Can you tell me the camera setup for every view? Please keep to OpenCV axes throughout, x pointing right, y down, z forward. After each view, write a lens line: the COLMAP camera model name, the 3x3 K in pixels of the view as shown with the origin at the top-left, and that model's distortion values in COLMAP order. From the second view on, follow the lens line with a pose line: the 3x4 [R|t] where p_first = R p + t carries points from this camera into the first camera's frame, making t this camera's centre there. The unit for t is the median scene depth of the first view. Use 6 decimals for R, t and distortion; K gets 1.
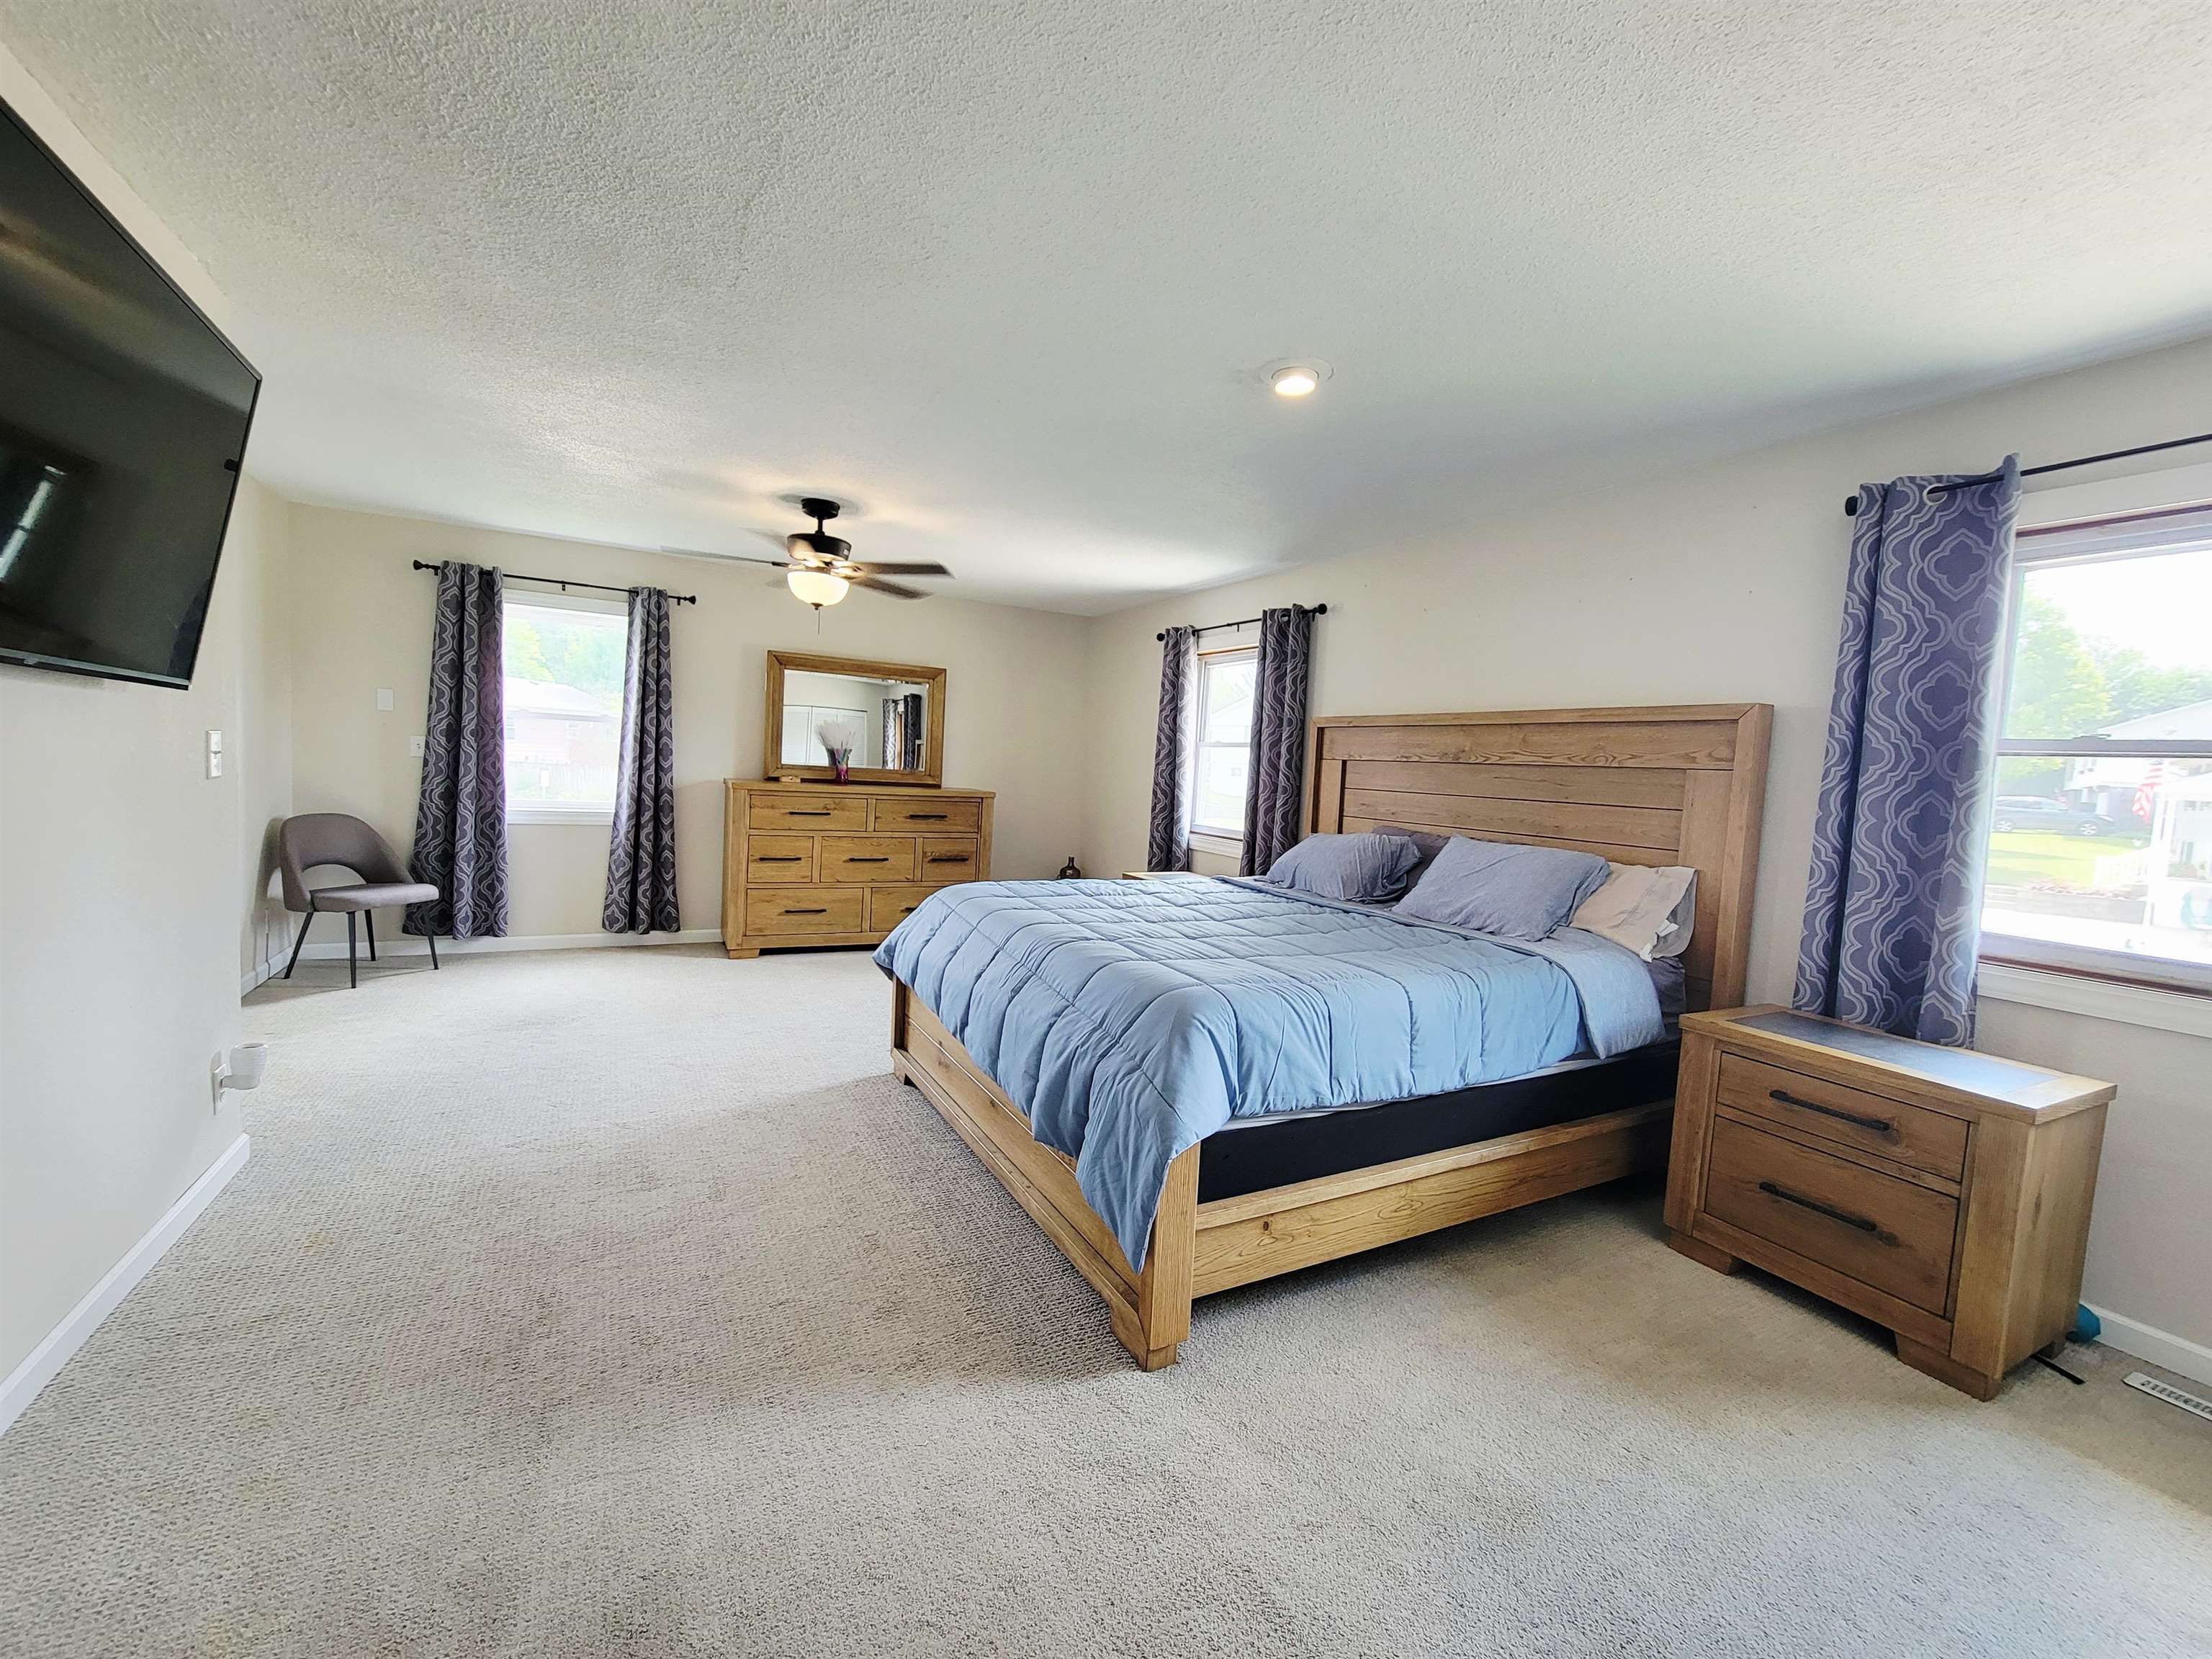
lens RADIAL K [[921.7, 0, 1102.2], [0, 921.7, 836.6], [0, 0, 1]] dist [0.000728, -0.000164]
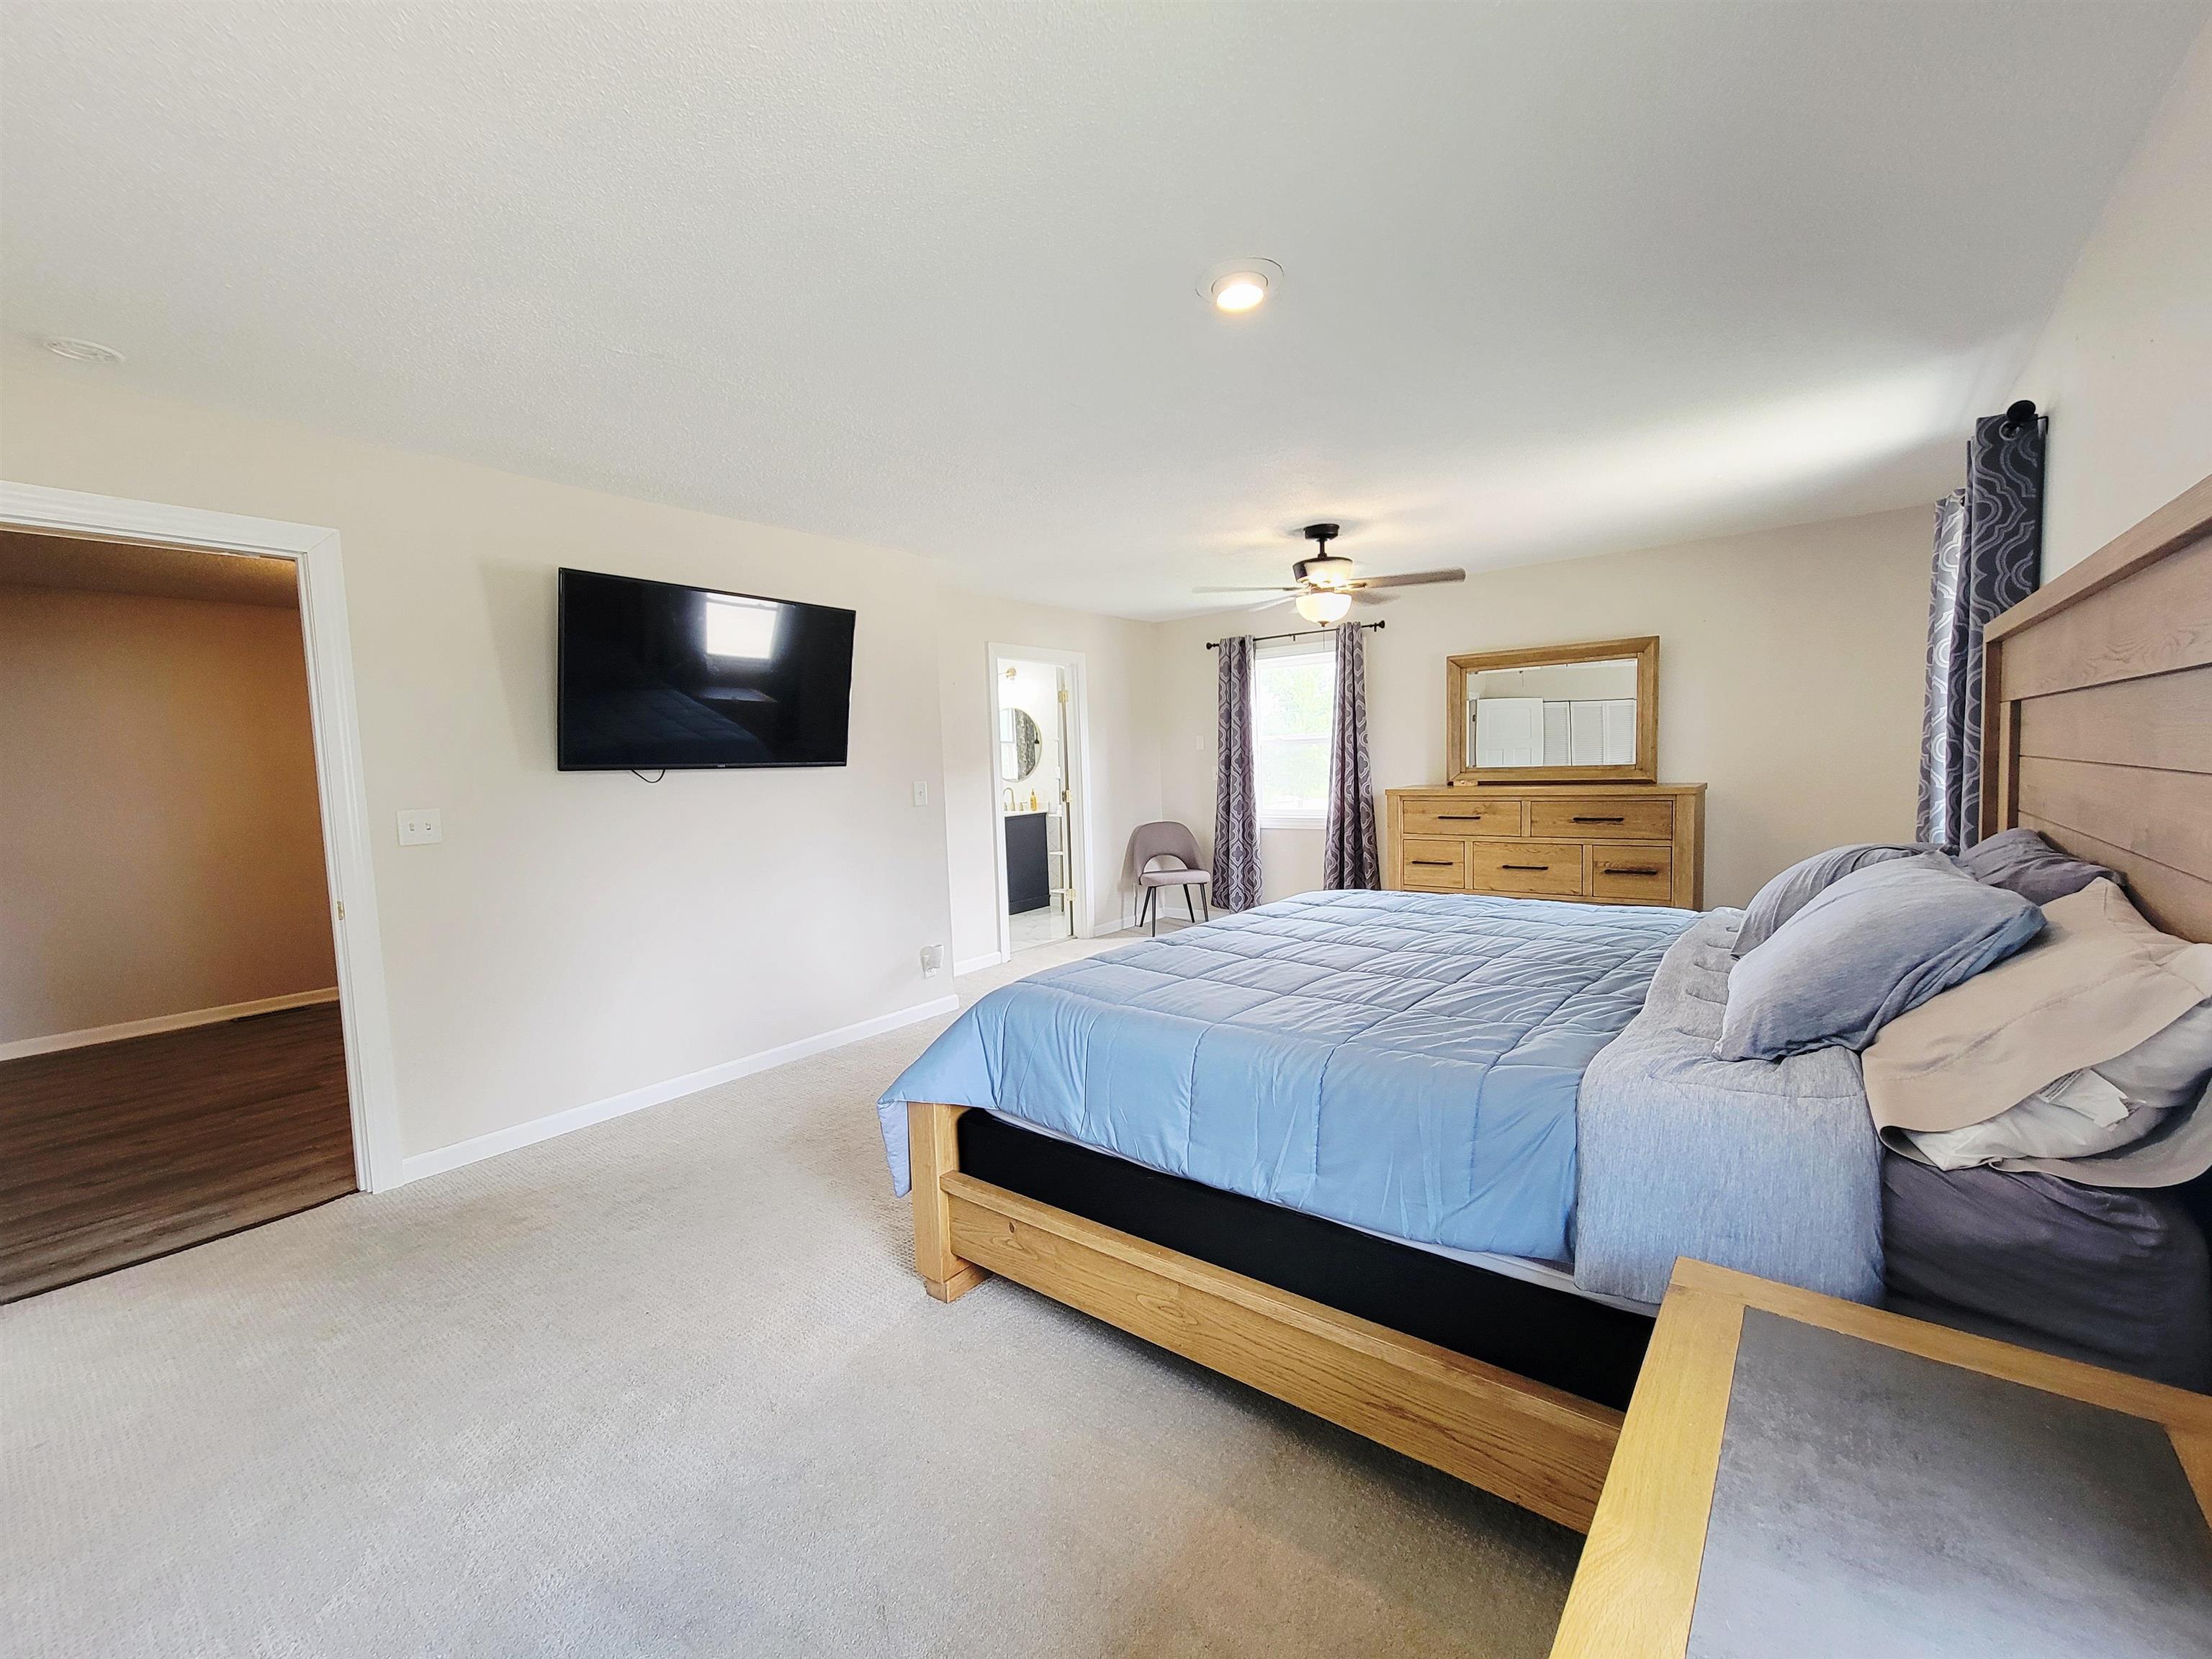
lens RADIAL K [[921.7, 0, 1102.2], [0, 921.7, 836.6], [0, 0, 1]] dist [0.000728, -0.000164]
pose [[0.381484, 0.007045, -0.924349, 0.458763], [-0.013149, 0.999911, 0.002194, -0.002258], [0.924282, 0.011318, 0.381543, 0.283951]]
